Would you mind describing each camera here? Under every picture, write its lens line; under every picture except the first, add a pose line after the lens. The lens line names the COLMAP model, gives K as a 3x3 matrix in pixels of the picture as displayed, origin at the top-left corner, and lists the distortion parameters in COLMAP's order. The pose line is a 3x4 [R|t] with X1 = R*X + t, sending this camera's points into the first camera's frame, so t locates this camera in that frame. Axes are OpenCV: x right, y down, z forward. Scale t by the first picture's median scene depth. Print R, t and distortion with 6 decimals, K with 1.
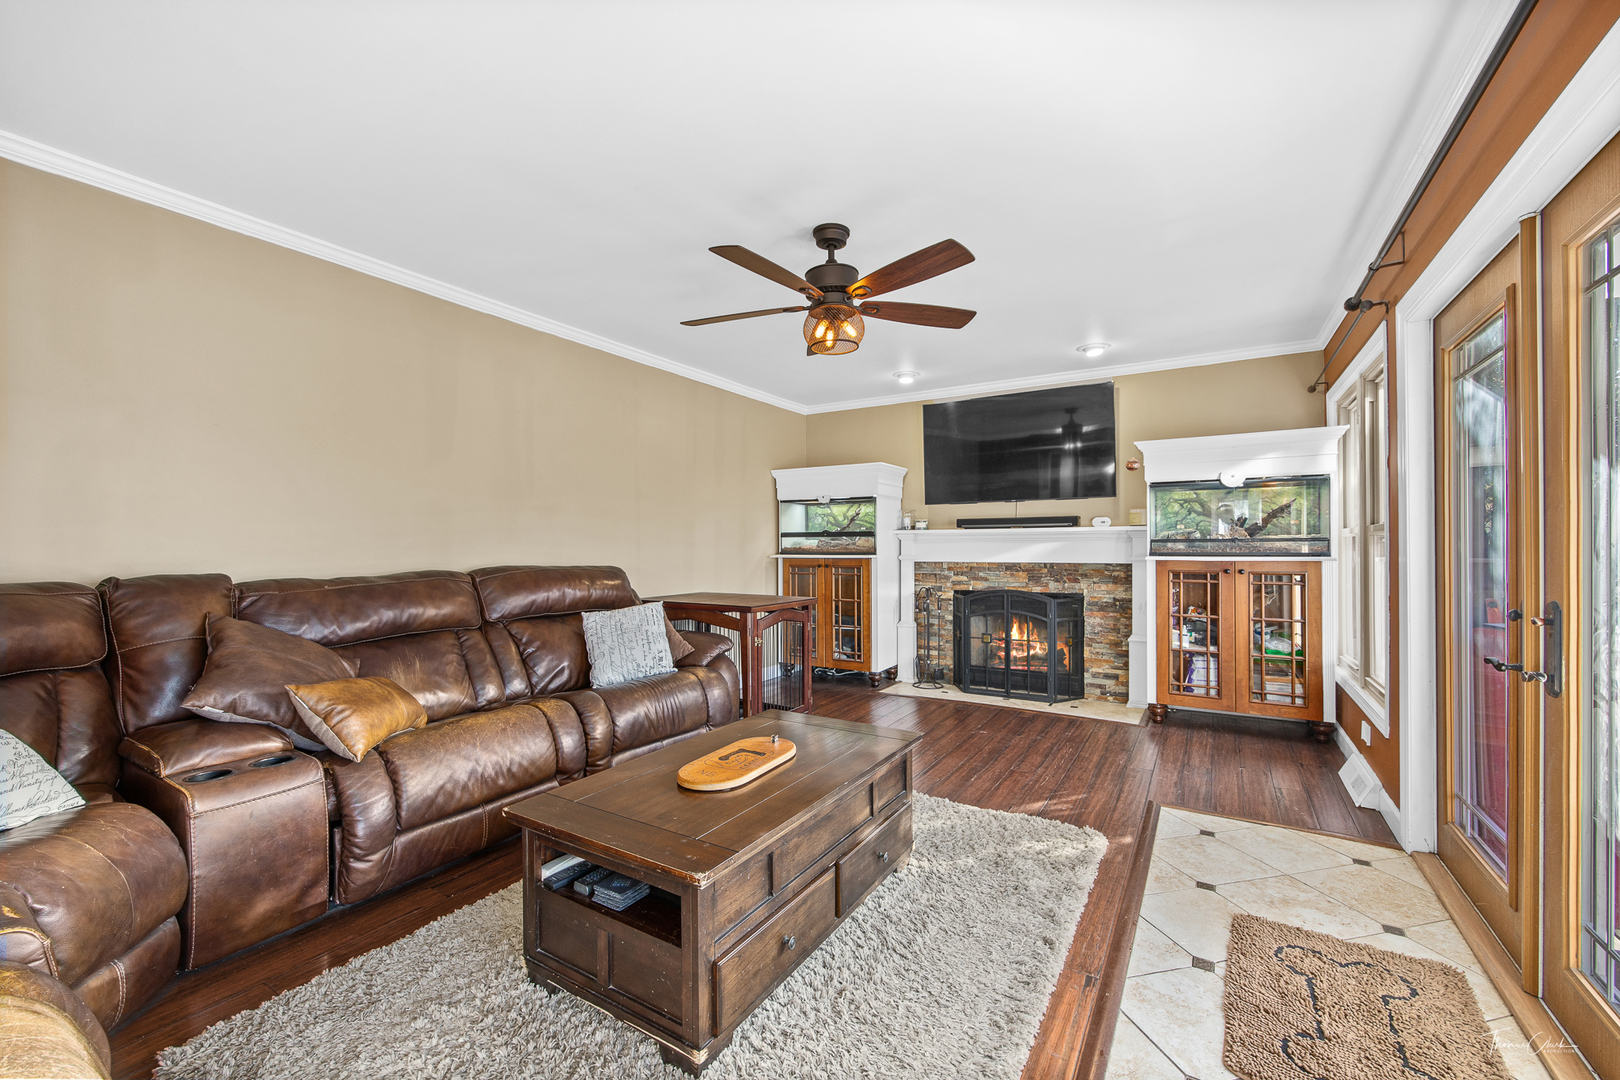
lens RADIAL K [[647.4, 0, 811.9], [0, 647.4, 541.8], [0, 0, 1]] dist [-0.002269, -0.000051]
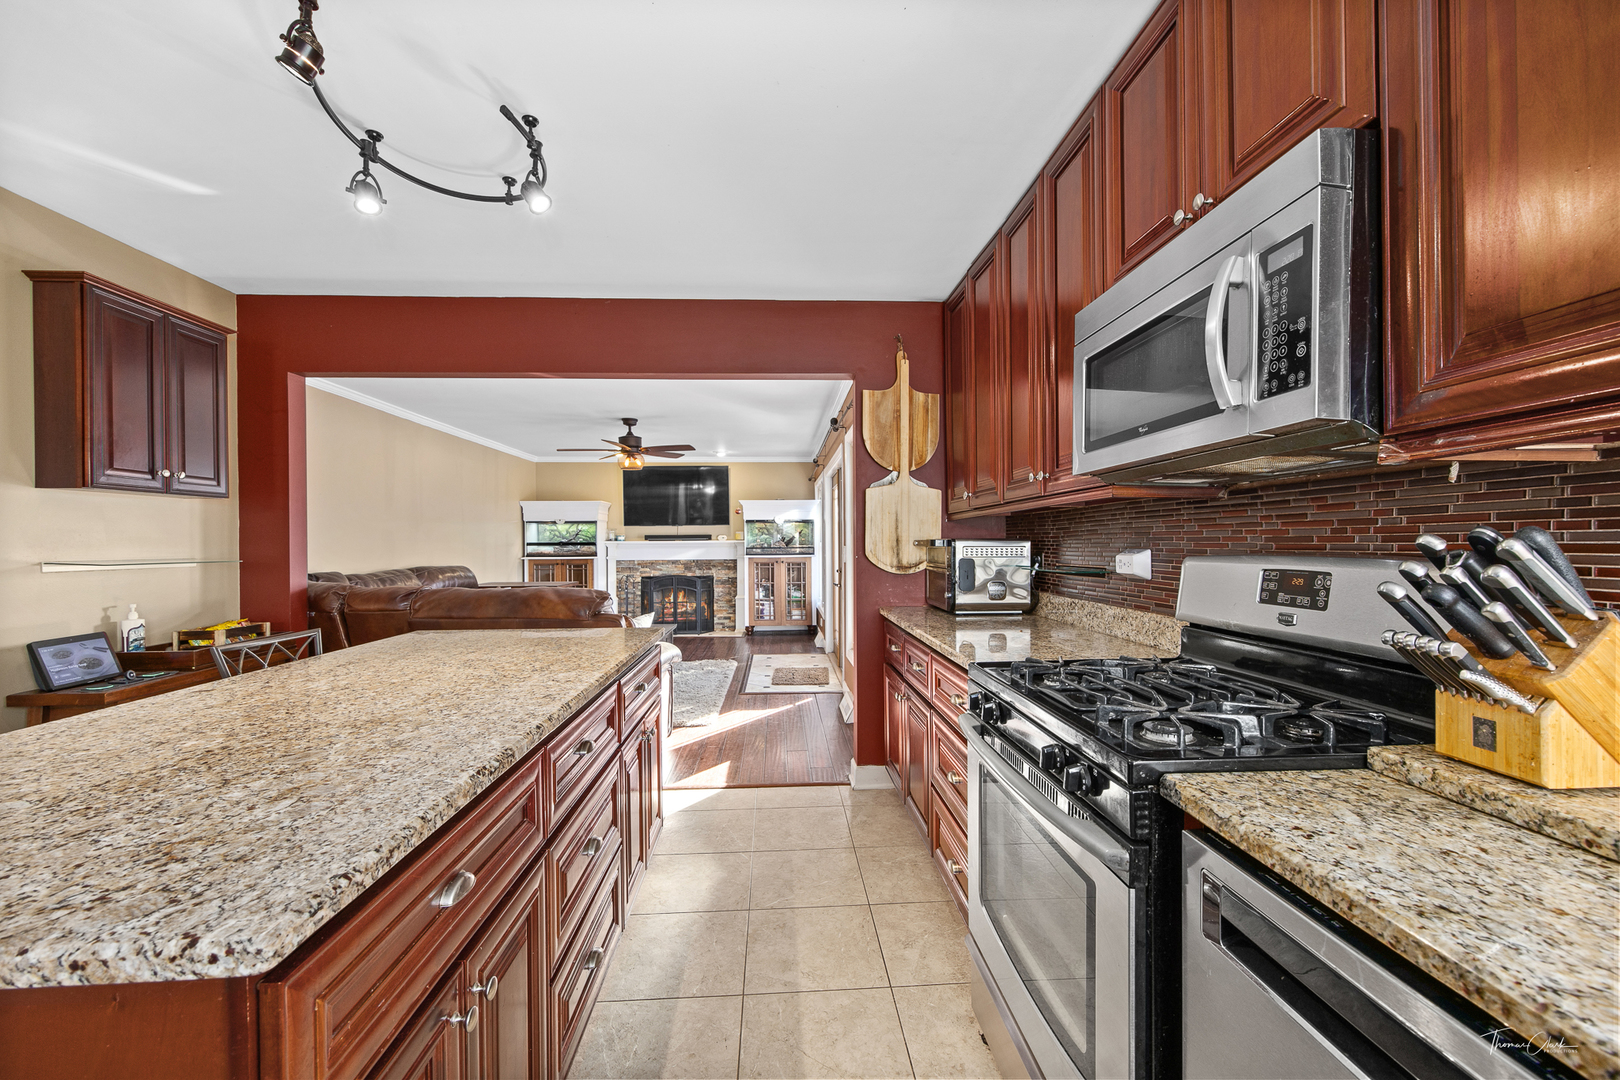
lens RADIAL K [[647.4, 0, 811.9], [0, 647.4, 541.8], [0, 0, 1]] dist [-0.002269, -0.000051]
pose [[0.820403, -0.002413, 0.571780, -0.559036], [0.000558, 0.999994, 0.003419, -0.032522], [-0.571785, -0.002485, 0.820400, -0.938407]]
